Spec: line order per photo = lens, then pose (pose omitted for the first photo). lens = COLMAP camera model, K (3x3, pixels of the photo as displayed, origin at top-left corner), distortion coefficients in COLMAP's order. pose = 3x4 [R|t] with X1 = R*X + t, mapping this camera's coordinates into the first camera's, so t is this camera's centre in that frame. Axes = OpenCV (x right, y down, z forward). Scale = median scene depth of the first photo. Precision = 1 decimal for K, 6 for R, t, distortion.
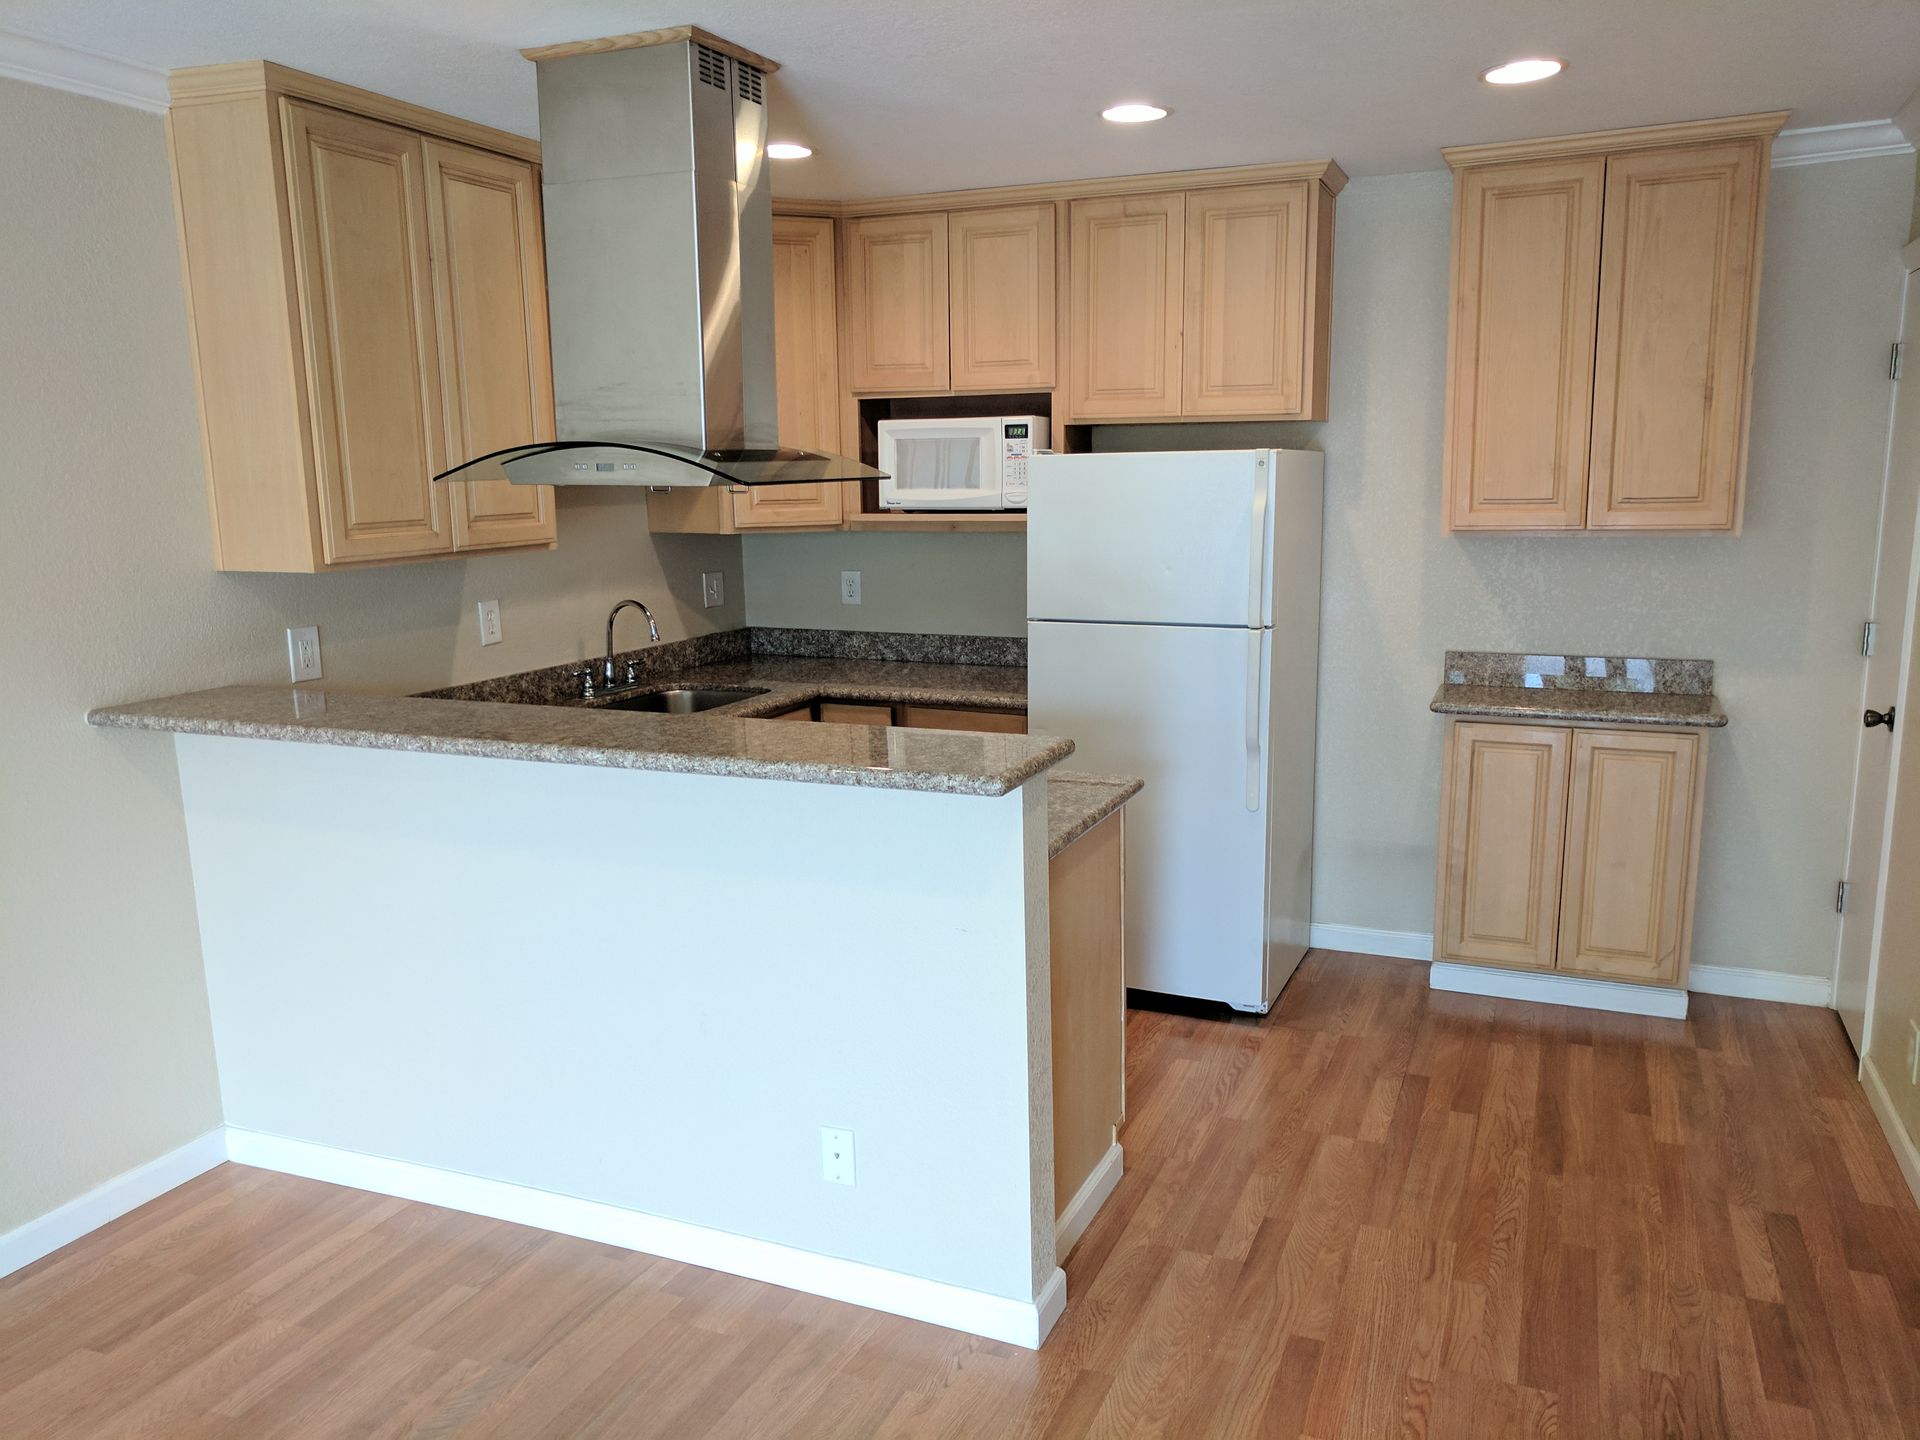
lens RADIAL K [[1436.6, 0, 960.3], [0, 1436.6, 721.4], [0, 0, 1]] dist [0.009714, 0.002649]
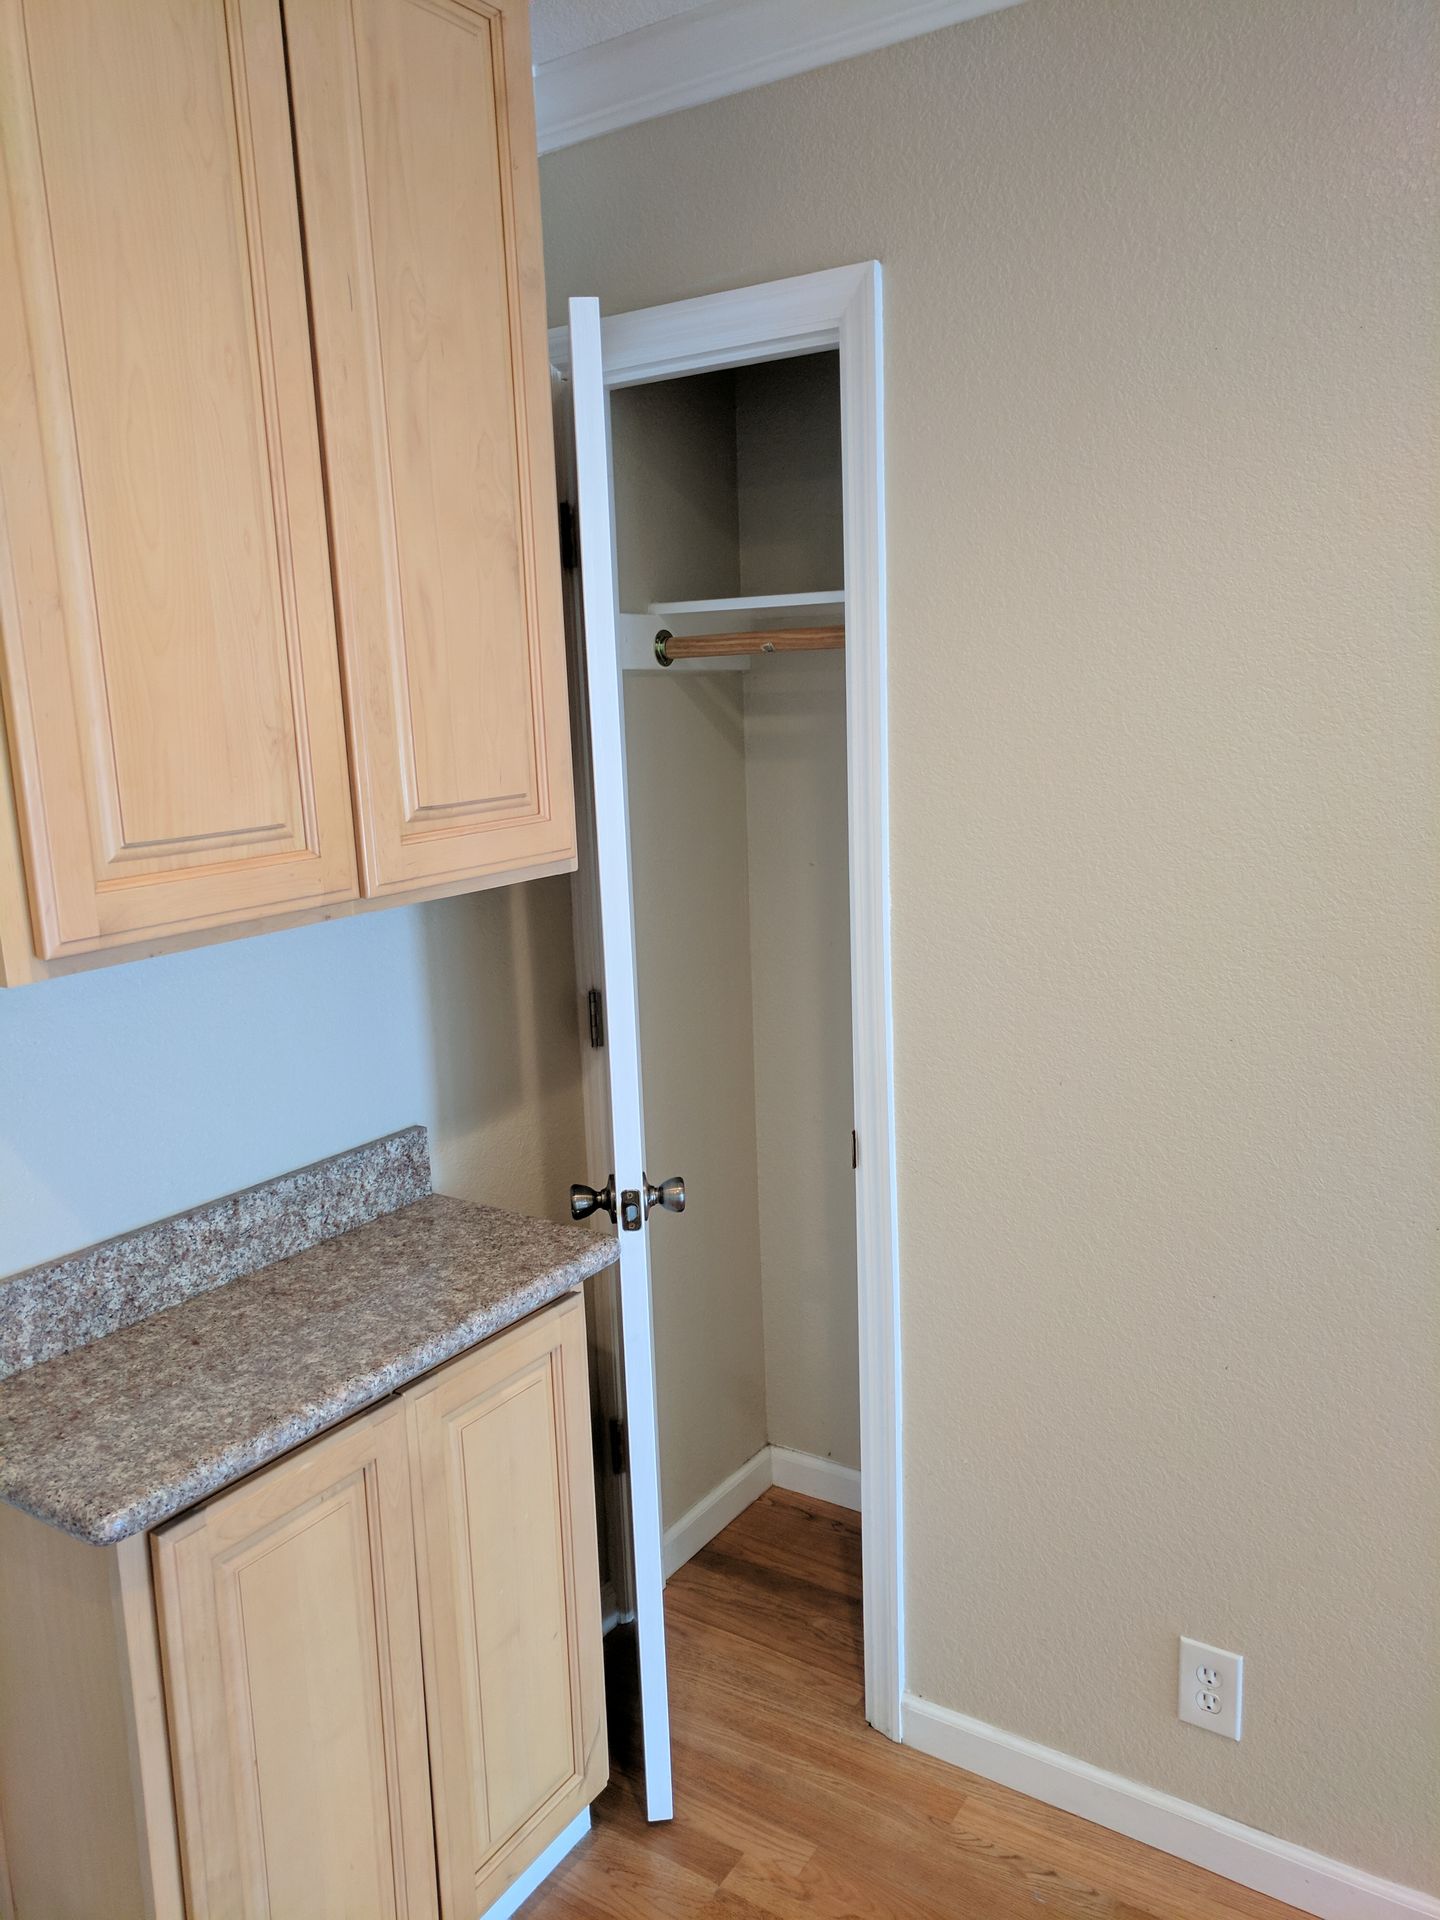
lens RADIAL K [[1436.6, 0, 717.5], [0, 1436.6, 956.0], [0, 0, 1]] dist [0.009714, 0.002649]
pose [[0.184557, -0.168719, 0.968232, 0.080154], [0.209556, 0.969256, 0.128953, -0.143709], [-0.960221, 0.179099, 0.214239, 0.811091]]
